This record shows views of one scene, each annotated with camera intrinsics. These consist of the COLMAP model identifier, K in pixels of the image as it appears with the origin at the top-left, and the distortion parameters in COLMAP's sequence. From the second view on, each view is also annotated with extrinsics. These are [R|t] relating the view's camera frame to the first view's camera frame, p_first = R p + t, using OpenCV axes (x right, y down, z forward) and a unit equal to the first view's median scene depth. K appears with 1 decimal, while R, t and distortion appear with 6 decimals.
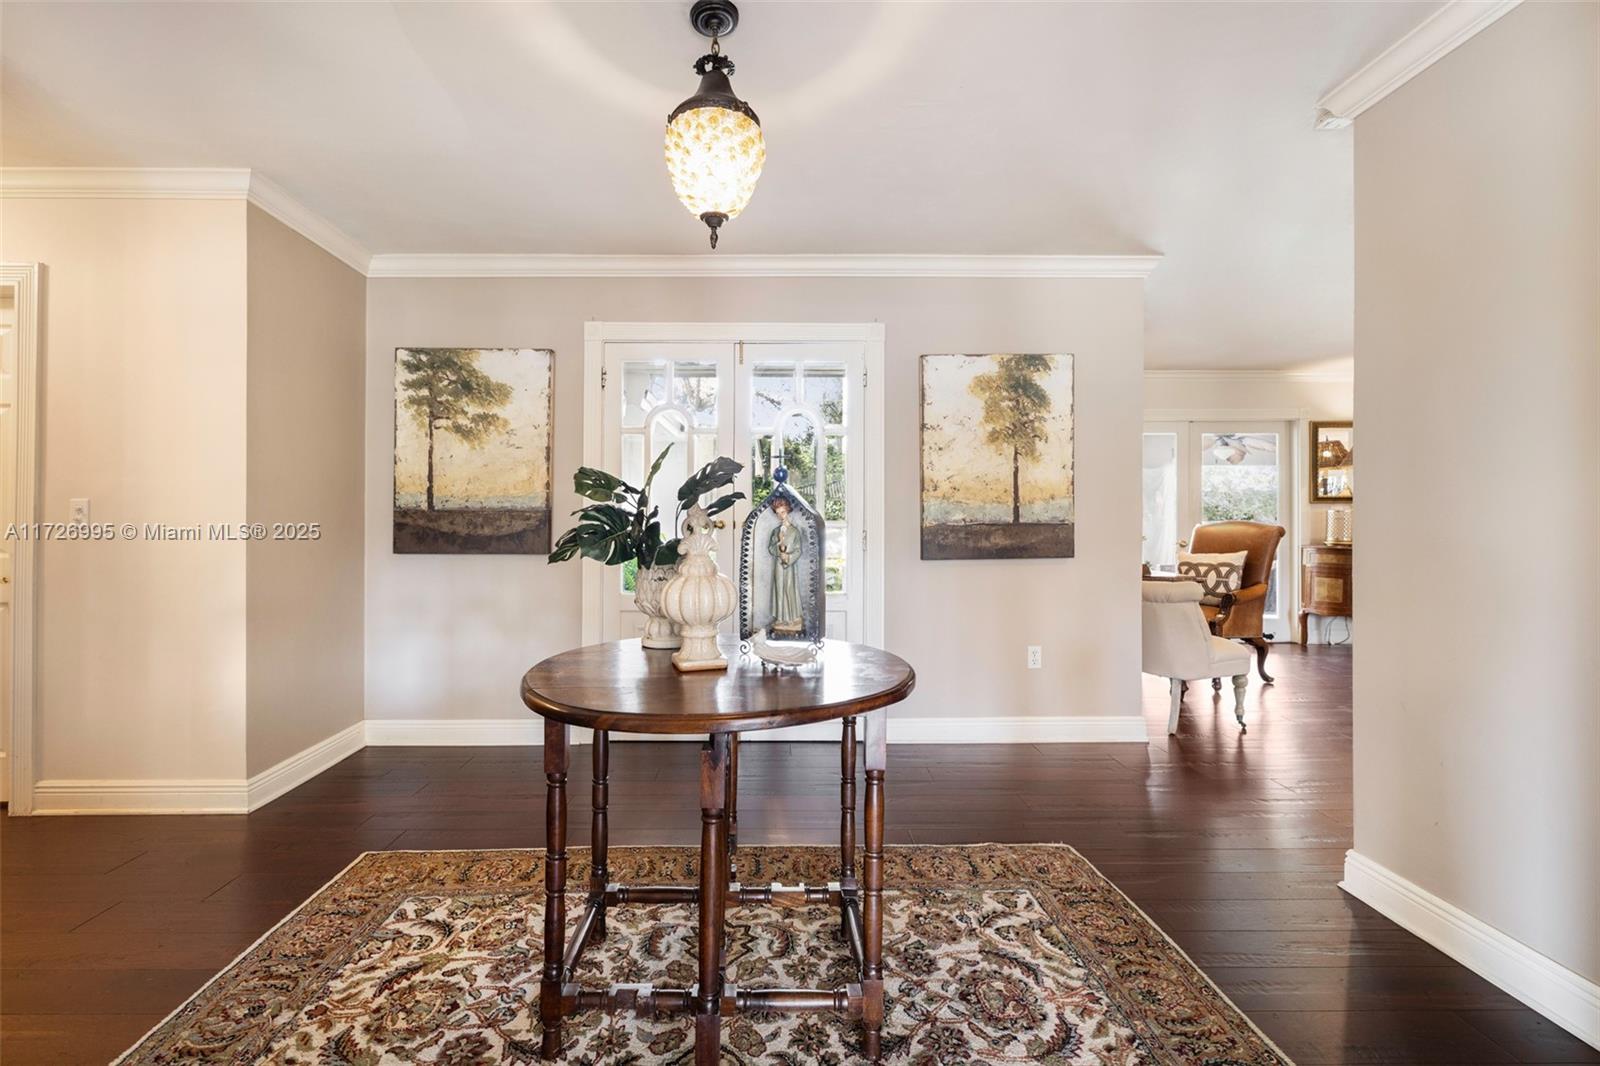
lens RADIAL K [[672.5, 0, 792.0], [0, 672.5, 524.0], [0, 0, 1]] dist [-0.001587, -0.000836]
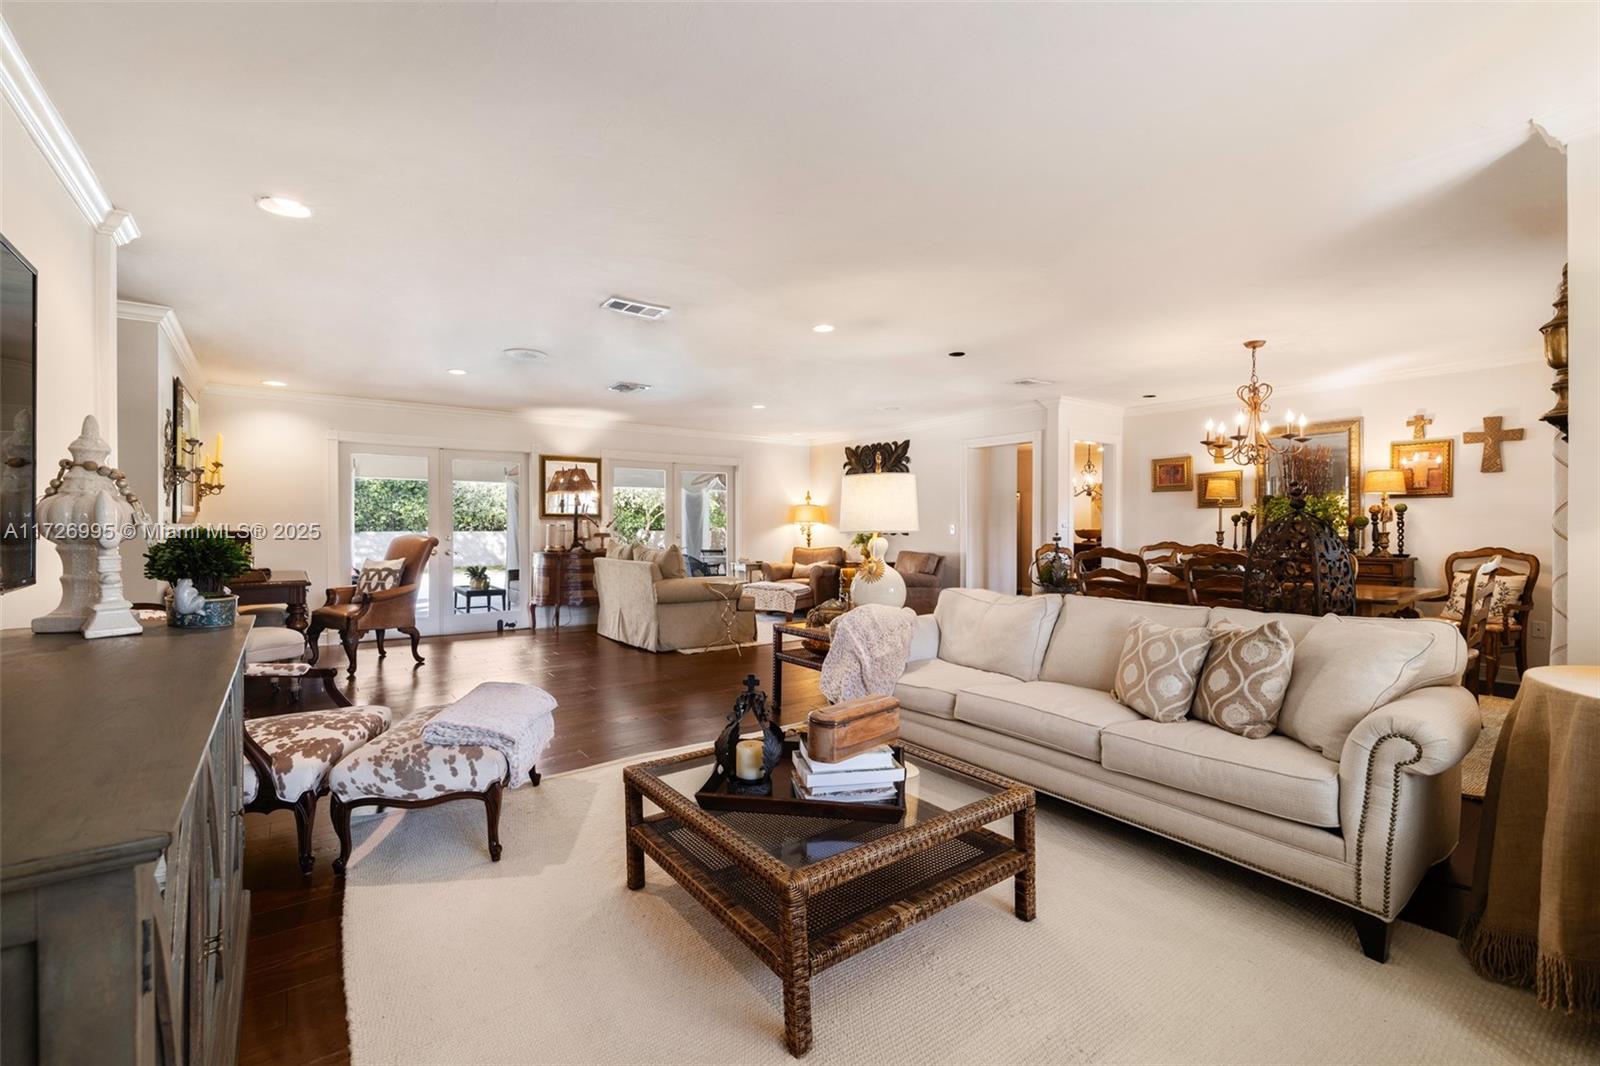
lens RADIAL K [[672.5, 0, 797.6], [0, 672.5, 539.3], [0, 0, 1]] dist [-0.001587, -0.000836]
pose [[0.805966, -0.005959, 0.591931, 0.495036], [-0.000973, 0.999935, 0.011390, -0.008137], [-0.591960, -0.009756, 0.805908, -0.398984]]
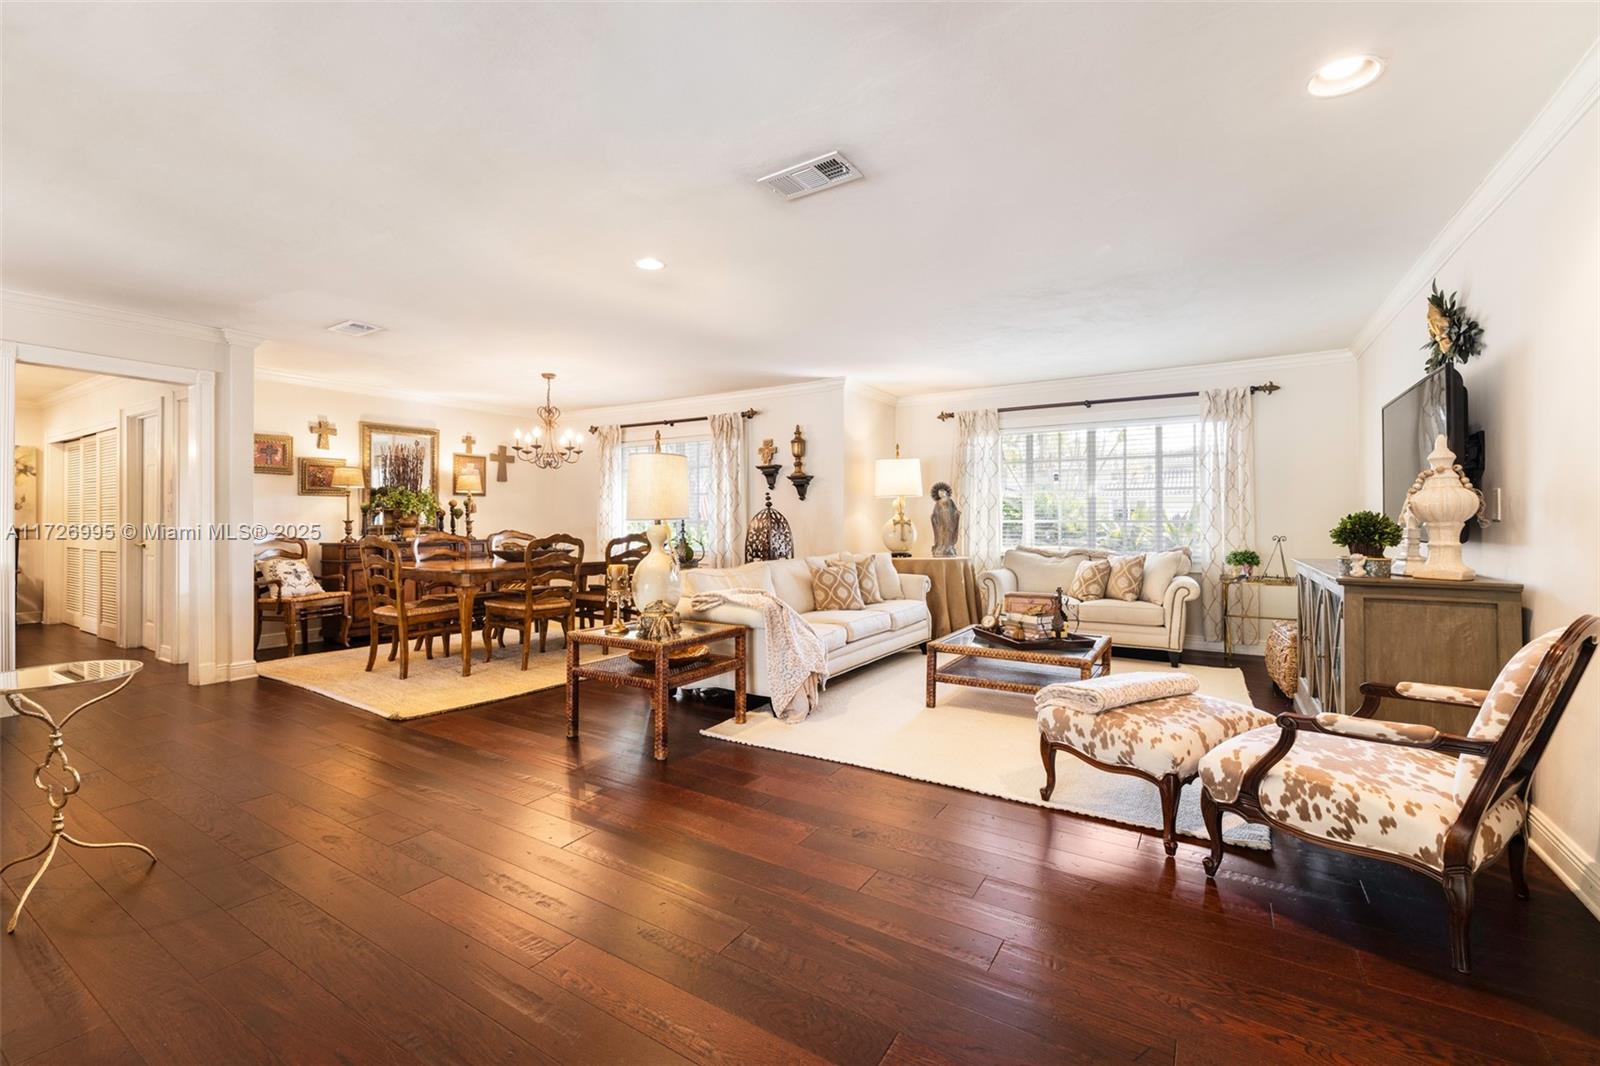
lens RADIAL K [[672.5, 0, 793.1], [0, 672.5, 518.0], [0, 0, 1]] dist [-0.001587, -0.000836]
pose [[-0.832901, 0.006812, 0.553380, 0.519317], [0.005614, 0.999977, -0.003859, -0.004827], [-0.553393, -0.000107, -0.832920, 0.782746]]
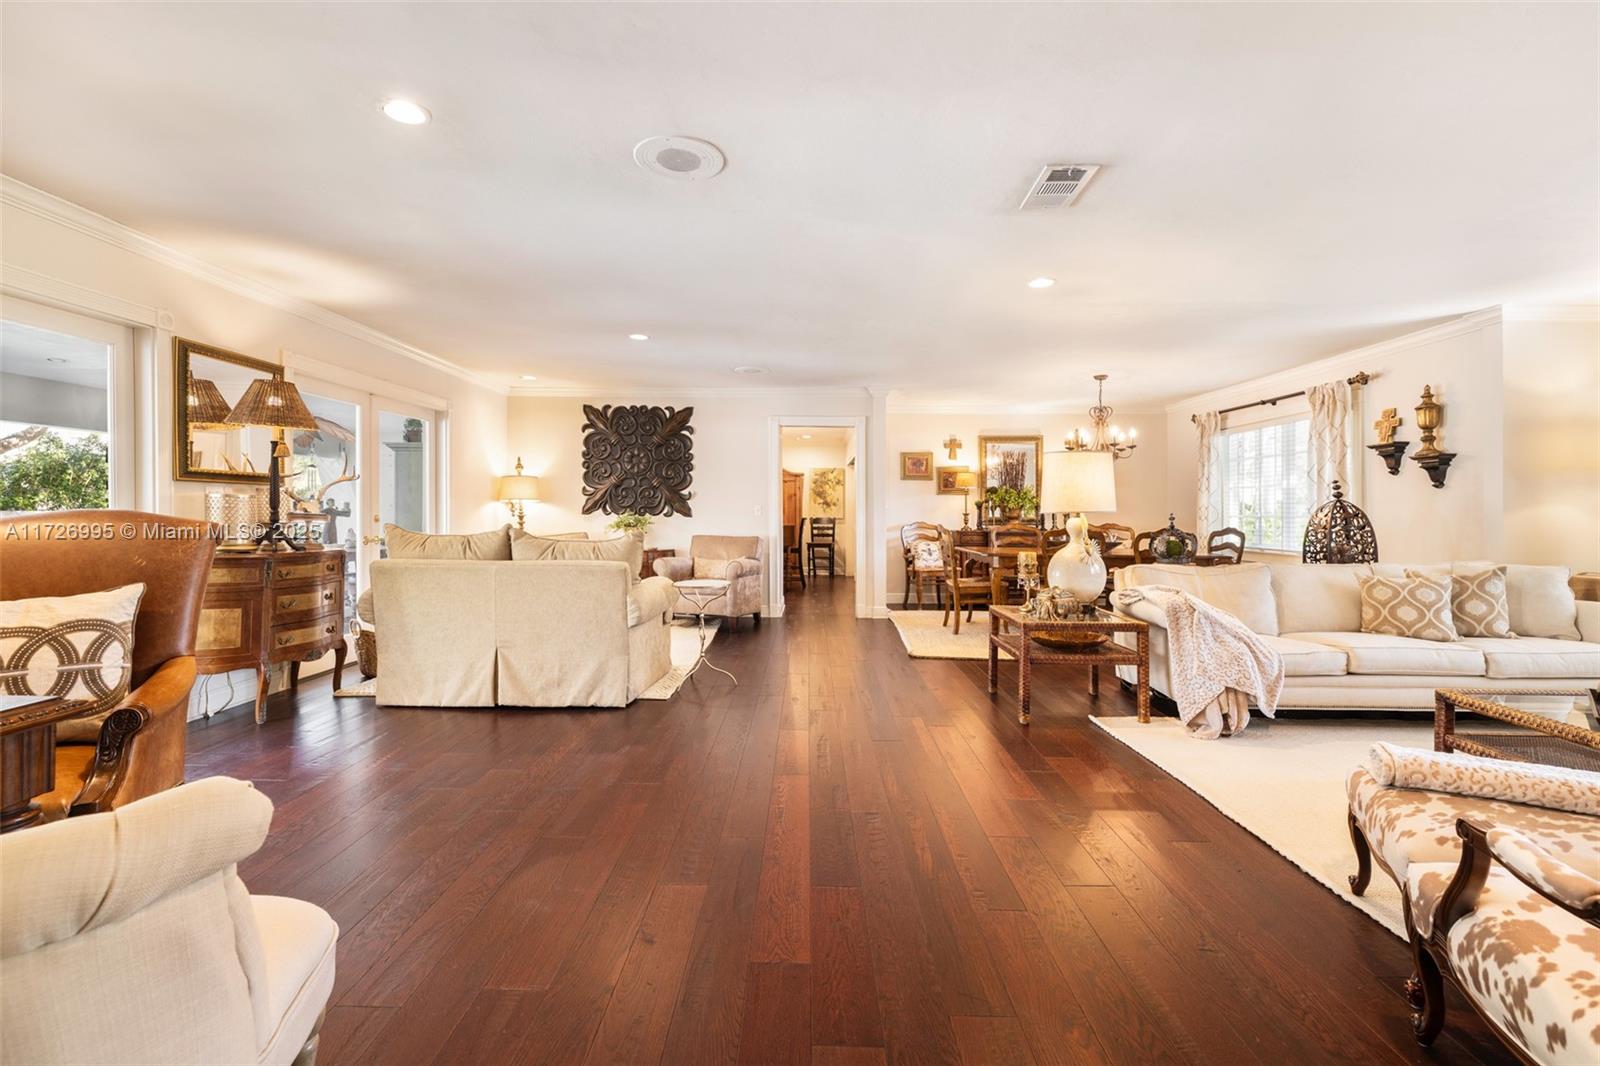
lens RADIAL K [[672.5, 0, 805.5], [0, 672.5, 517.1], [0, 0, 1]] dist [-0.001587, -0.000836]
pose [[0.017898, -0.001821, 0.999838, 0.255160], [-0.002452, 0.999995, 0.001865, -0.002568], [-0.999837, -0.002485, 0.017893, 0.549510]]
